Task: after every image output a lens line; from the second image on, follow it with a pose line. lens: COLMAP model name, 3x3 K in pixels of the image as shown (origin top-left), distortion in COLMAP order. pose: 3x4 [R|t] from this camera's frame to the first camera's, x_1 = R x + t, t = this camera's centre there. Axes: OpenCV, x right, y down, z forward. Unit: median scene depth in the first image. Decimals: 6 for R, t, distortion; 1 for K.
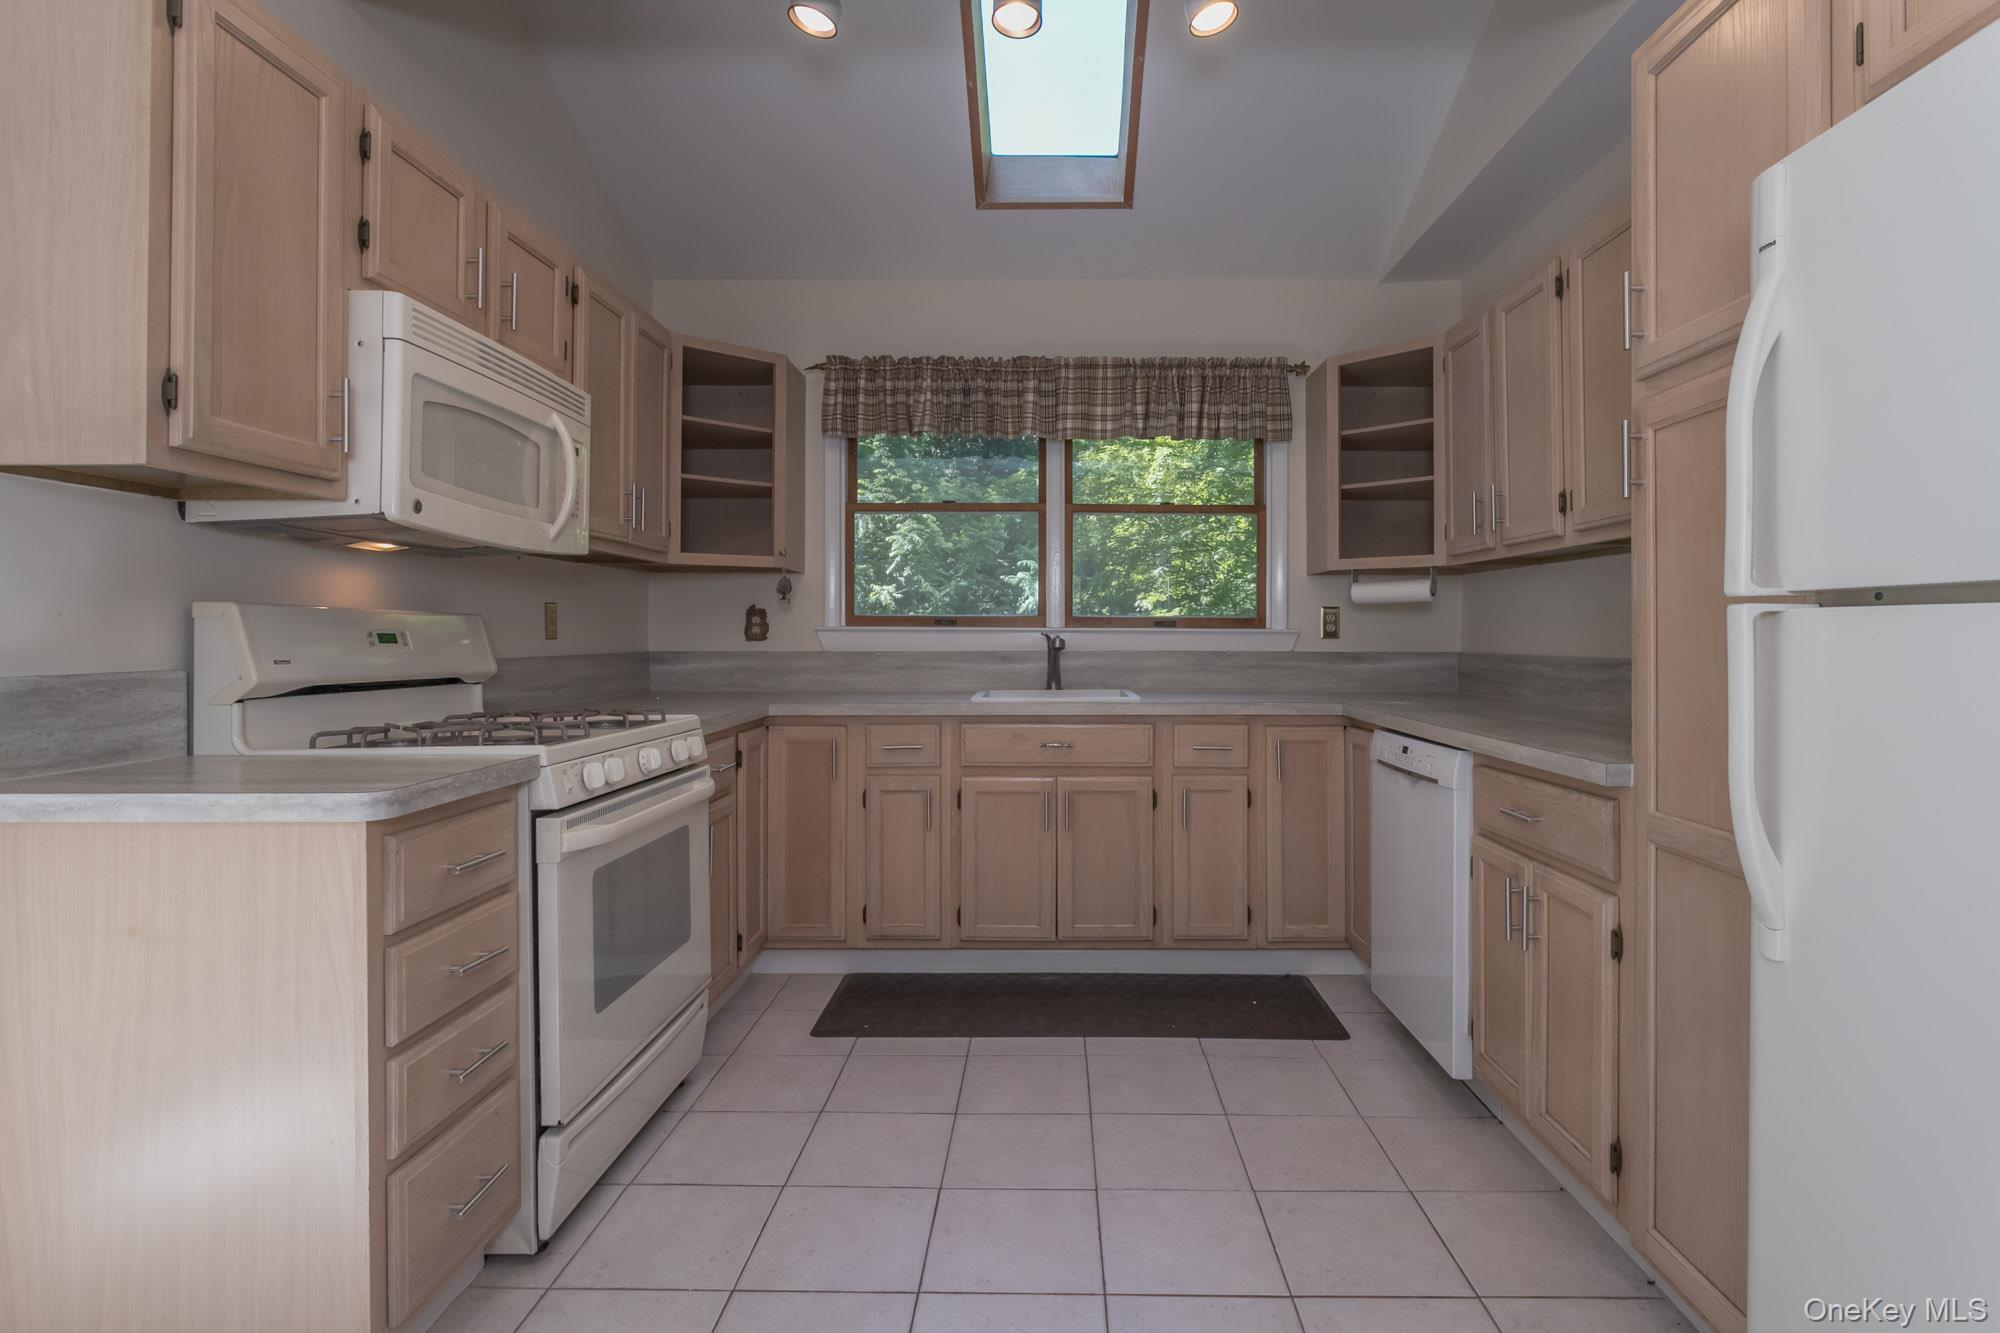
lens RADIAL K [[1019.6, 0, 1011.1], [0, 1019.6, 623.4], [0, 0, 1]] dist [-0.004625, -0.000209]
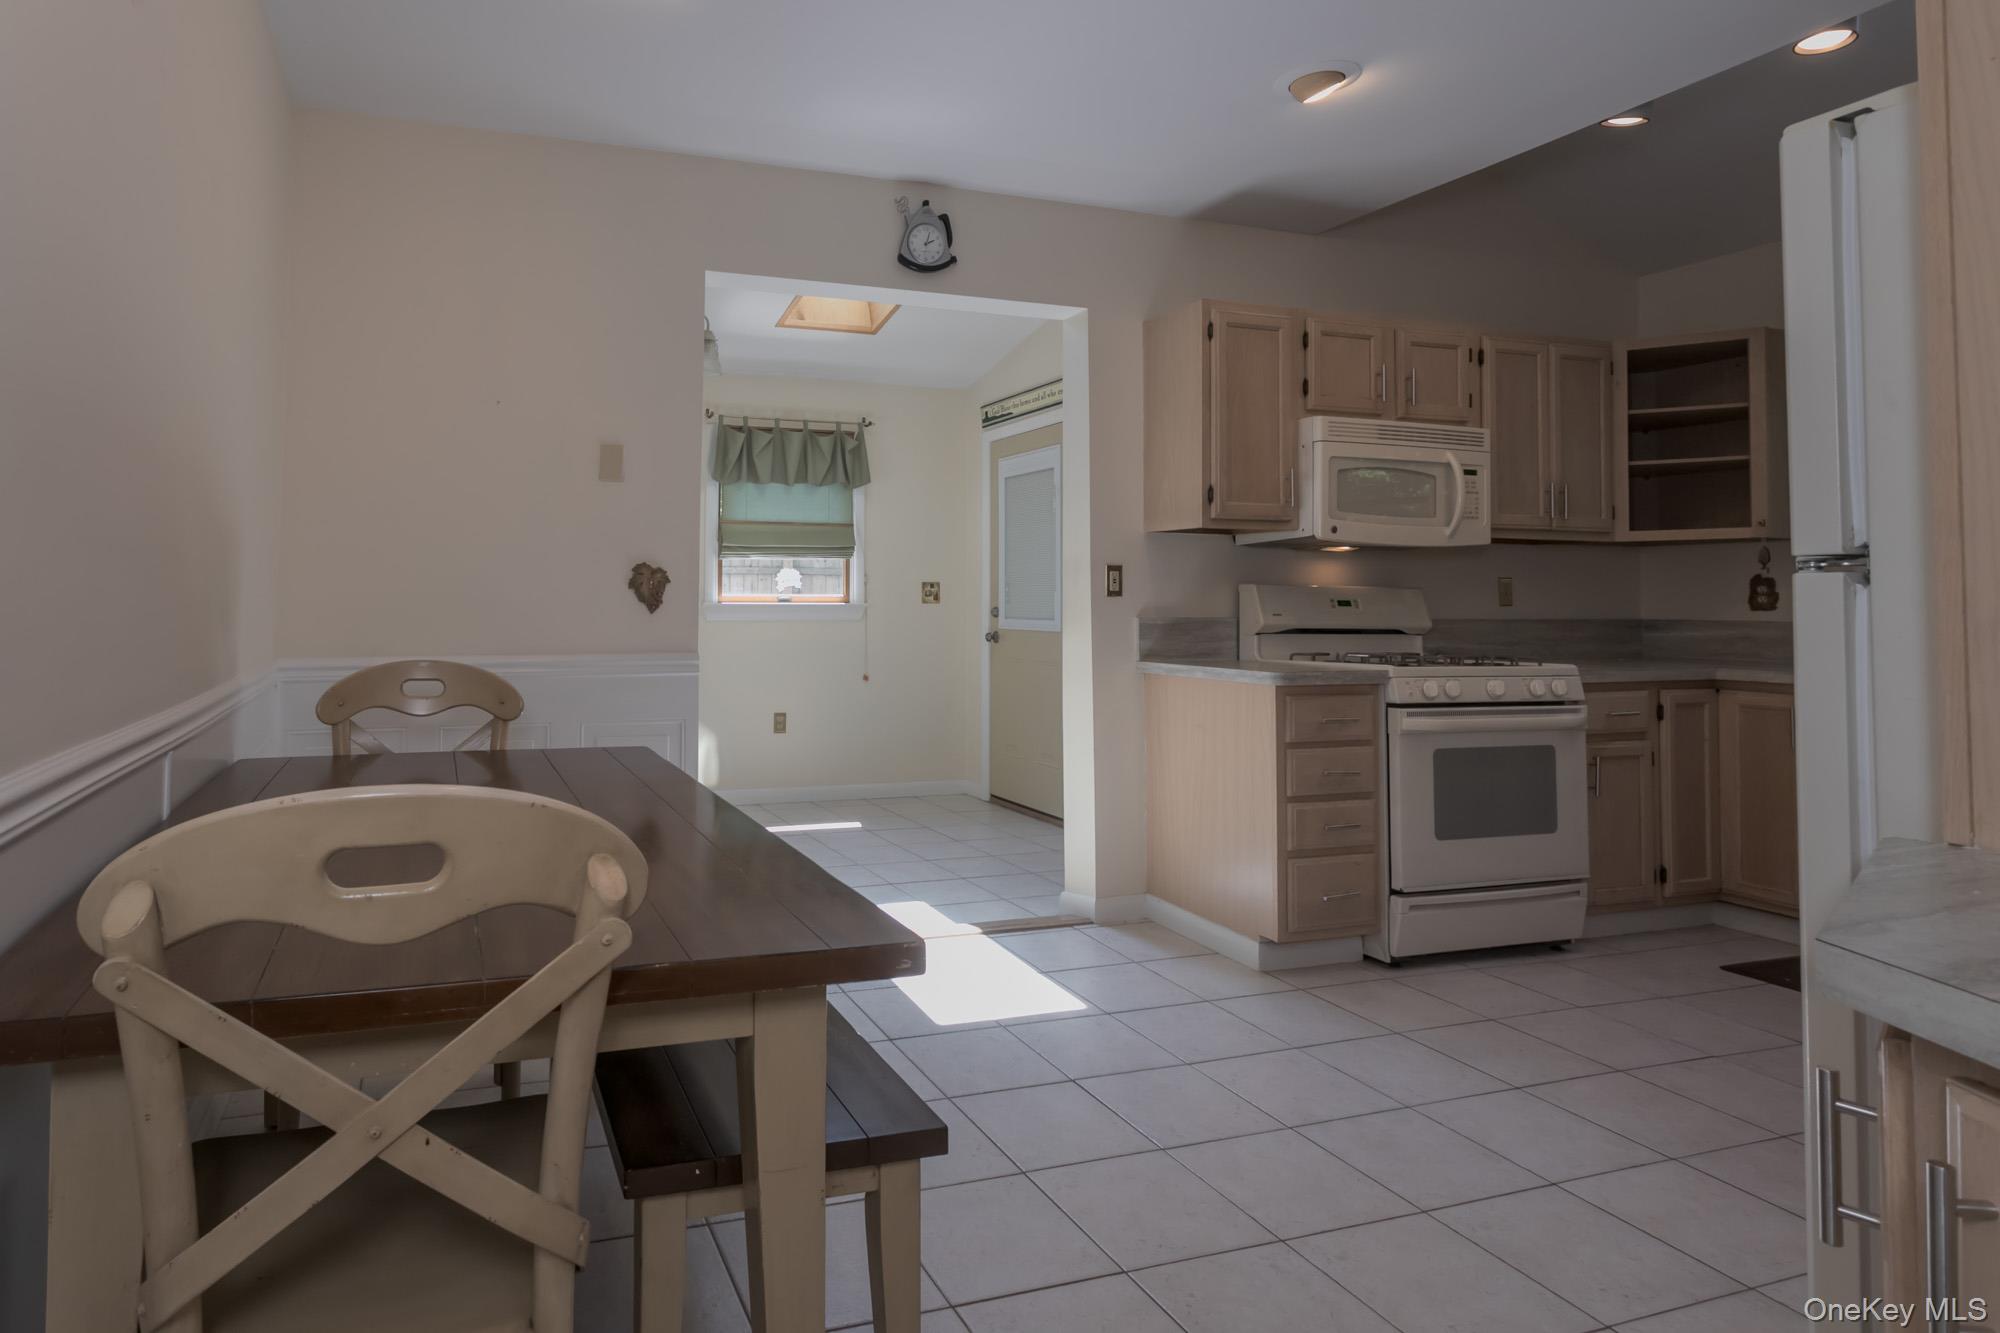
lens RADIAL K [[1019.6, 0, 1011.1], [0, 1019.6, 623.4], [0, 0, 1]] dist [-0.004625, -0.000209]
pose [[0.527971, 0.019608, -0.849036, 0.667550], [0.004860, 0.999647, 0.026108, 0.001491], [0.849248, -0.017911, 0.527690, -0.452876]]
